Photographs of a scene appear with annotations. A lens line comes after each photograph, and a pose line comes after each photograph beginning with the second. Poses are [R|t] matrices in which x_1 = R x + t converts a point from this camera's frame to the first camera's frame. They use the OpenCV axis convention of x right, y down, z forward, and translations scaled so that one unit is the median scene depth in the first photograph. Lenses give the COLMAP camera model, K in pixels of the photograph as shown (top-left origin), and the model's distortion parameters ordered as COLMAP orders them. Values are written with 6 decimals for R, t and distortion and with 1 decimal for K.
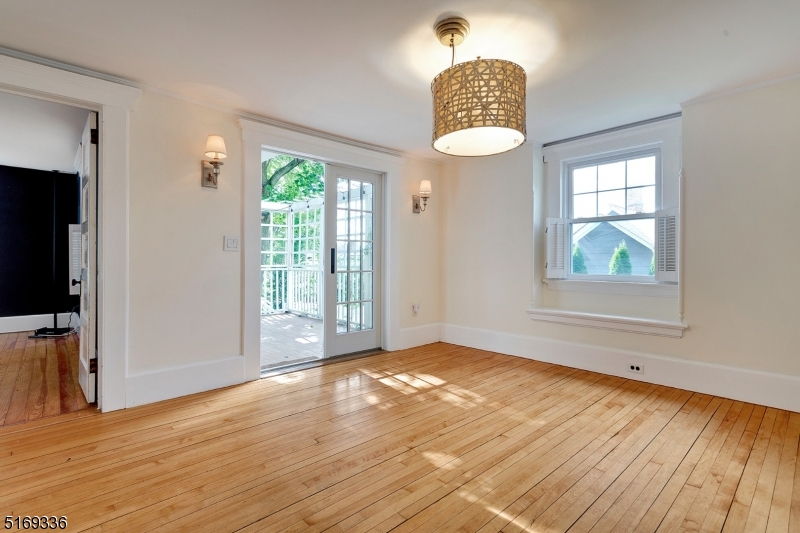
lens RADIAL K [[387.6, 0, 401.0], [0, 387.6, 262.1], [0, 0, 1]] dist [0.001719, -0.000159]
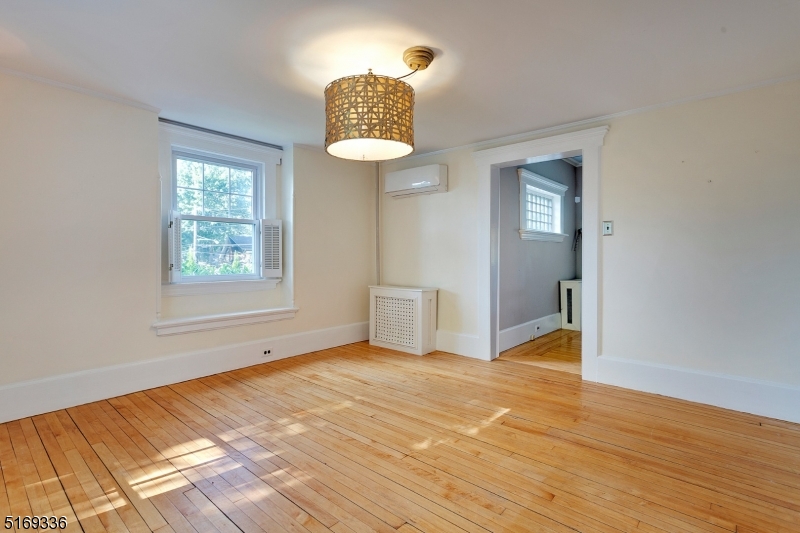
lens RADIAL K [[387.6, 0, 401.0], [0, 387.6, 262.1], [0, 0, 1]] dist [0.001719, -0.000159]
pose [[-0.109698, -0.010587, 0.993909, -0.678434], [0.006809, 0.999912, 0.011403, -0.011391], [-0.993942, 0.008018, -0.109616, 0.812408]]
